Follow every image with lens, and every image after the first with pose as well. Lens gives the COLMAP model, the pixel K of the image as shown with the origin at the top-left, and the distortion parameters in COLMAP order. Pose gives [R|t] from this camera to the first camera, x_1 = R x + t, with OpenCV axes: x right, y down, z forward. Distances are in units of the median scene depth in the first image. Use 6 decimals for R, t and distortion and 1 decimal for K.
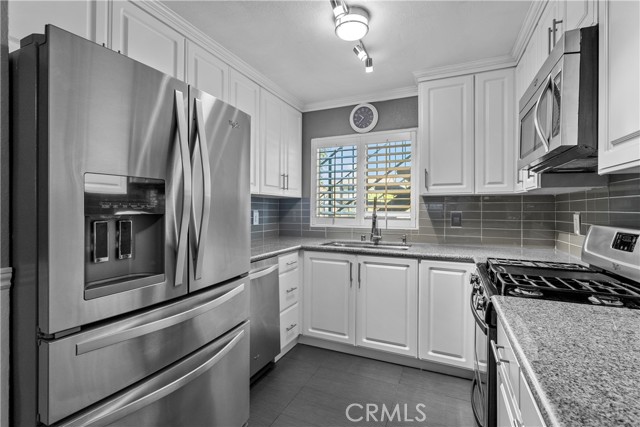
lens RADIAL K [[297.0, 0, 322.1], [0, 297.0, 207.4], [0, 0, 1]] dist [-0.001912, -0.000356]
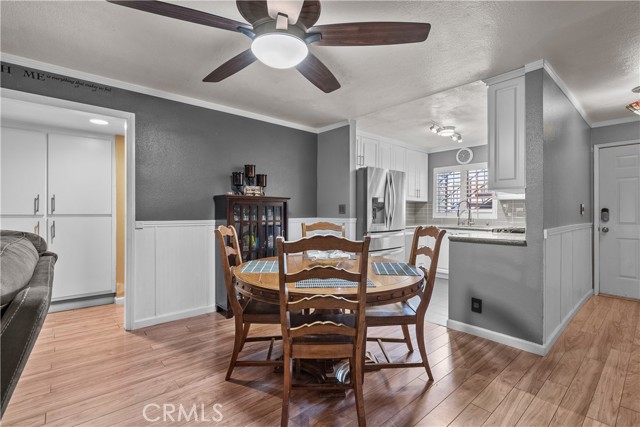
lens RADIAL K [[297.0, 0, 322.1], [0, 297.0, 207.4], [0, 0, 1]] dist [-0.001912, -0.000356]
pose [[0.911419, -0.003116, -0.411467, 0.093167], [-0.003072, 0.999892, -0.014376, 0.031514], [0.411468, 0.014367, 0.911311, -0.948324]]
